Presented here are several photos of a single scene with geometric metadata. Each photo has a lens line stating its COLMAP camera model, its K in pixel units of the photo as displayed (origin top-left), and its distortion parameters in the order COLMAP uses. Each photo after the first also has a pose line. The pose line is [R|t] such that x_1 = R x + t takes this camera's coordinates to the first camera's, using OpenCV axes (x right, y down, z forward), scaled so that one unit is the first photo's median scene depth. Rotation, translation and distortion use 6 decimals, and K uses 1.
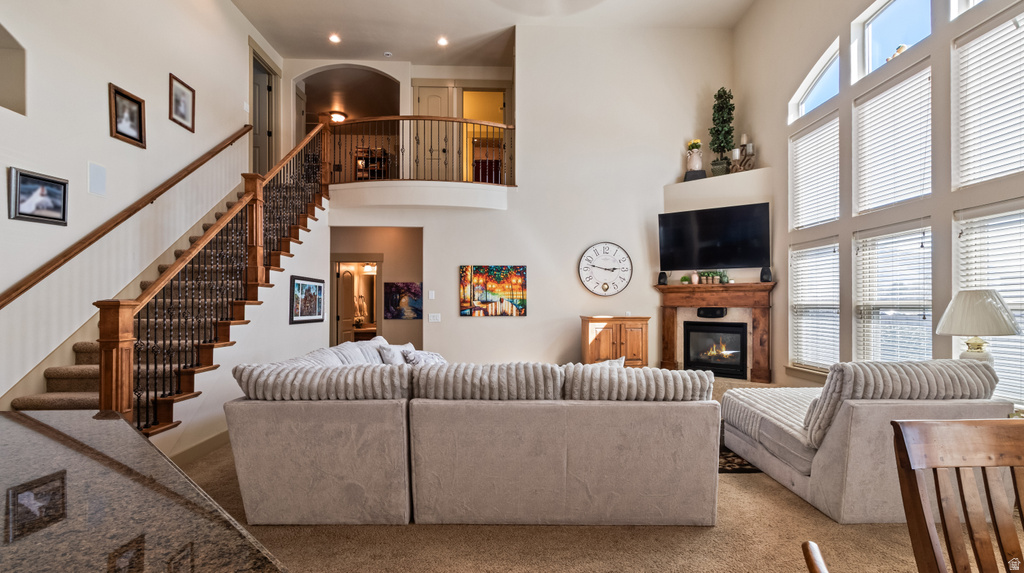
lens RADIAL K [[480.6, 0, 518.8], [0, 480.6, 302.3], [0, 0, 1]] dist [0.002474, 0.000475]
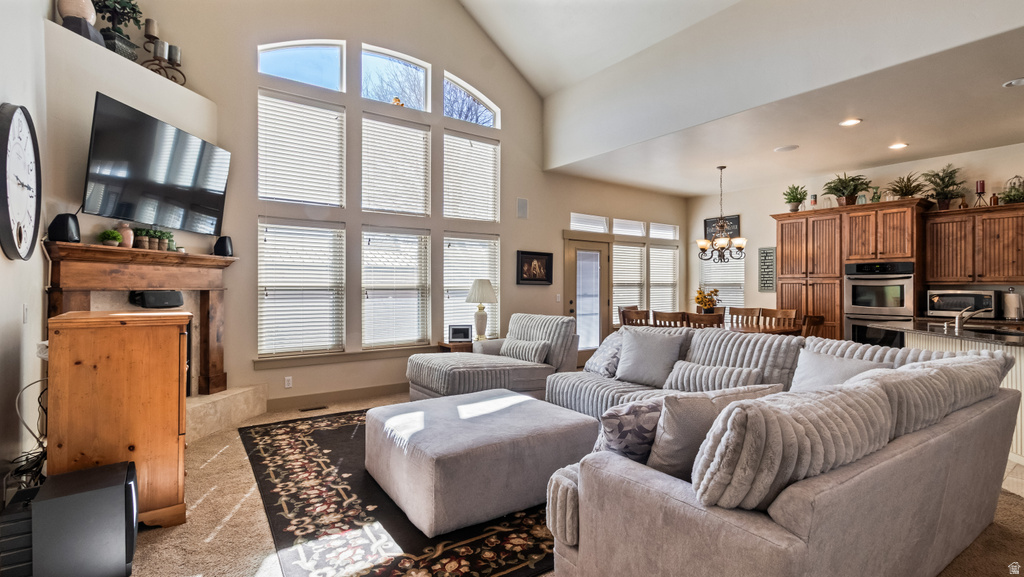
lens RADIAL K [[470.0, 0, 512.0], [0, 470.0, 288.5], [0, 0, 1]] dist [-0.000587, 0.000071]
pose [[-0.568637, -0.001244, 0.822588, -0.310512], [-0.004729, 0.999987, -0.001757, 0.007089], [-0.822575, -0.004889, -0.568635, 0.945053]]
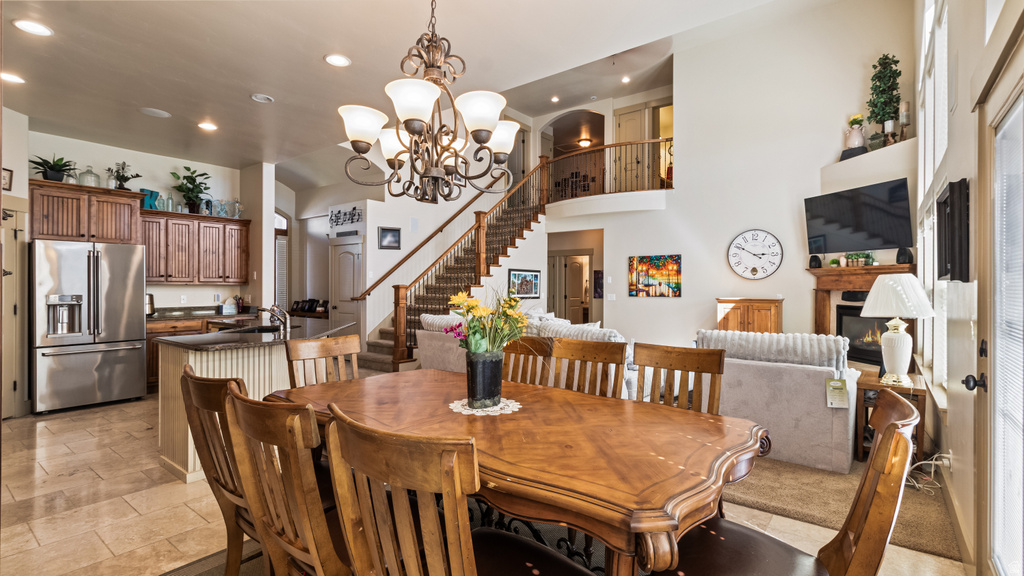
lens RADIAL K [[470.0, 0, 512.0], [0, 470.0, 288.0], [0, 0, 1]] dist [-0.000587, 0.000071]
pose [[0.764694, 0.003227, -0.644385, 0.467002], [0.000504, 0.999984, 0.005606, -0.000564], [0.644393, -0.004612, 0.764680, -0.160466]]
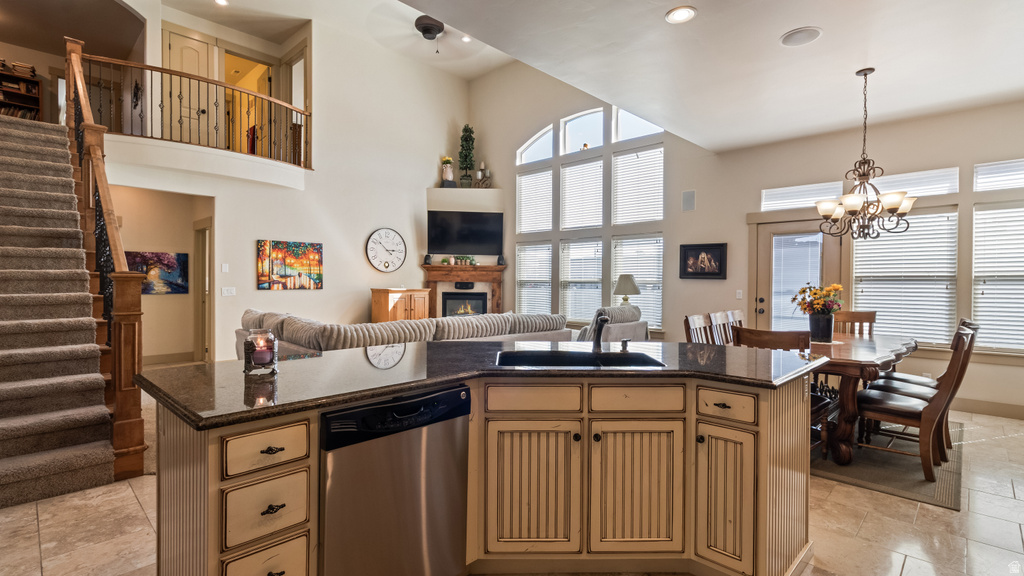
lens RADIAL K [[487.7, 0, 512.0], [0, 487.7, 288.0], [0, 0, 1]] dist [0.002873, 0.000605]
pose [[0.723818, -0.005054, 0.689973, -0.467699], [-0.010335, 0.999782, 0.018165, 0.001057], [-0.689914, -0.020279, 0.723607, -0.122352]]
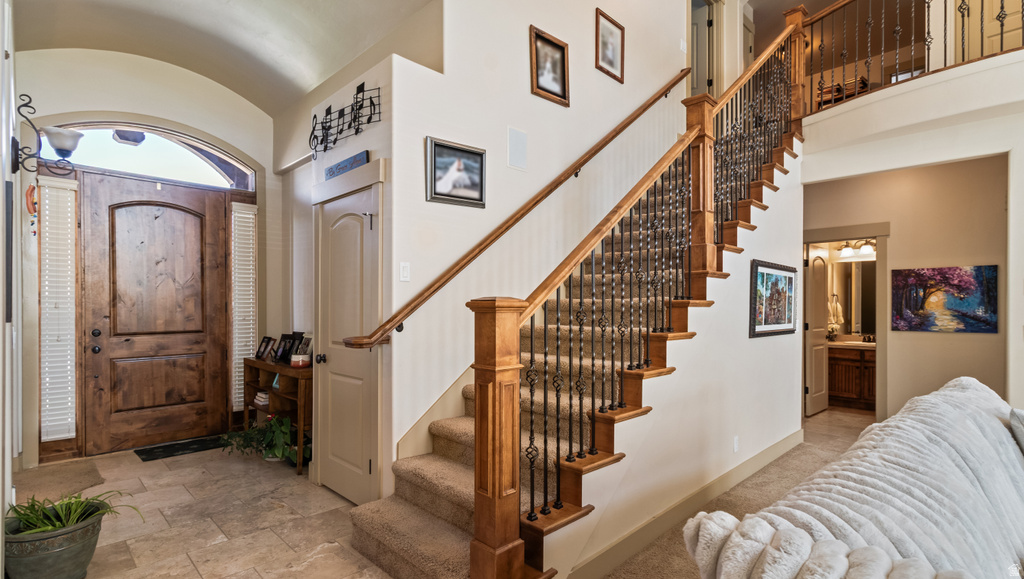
lens RADIAL K [[490.0, 0, 525.2], [0, 490.0, 308.1], [0, 0, 1]] dist [0.003886, 0.000475]
pose [[0.687891, 0.002726, -0.725809, -0.183315], [0.002927, 0.999974, 0.006529, 0.001716], [0.725808, -0.006616, 0.687865, 0.297374]]
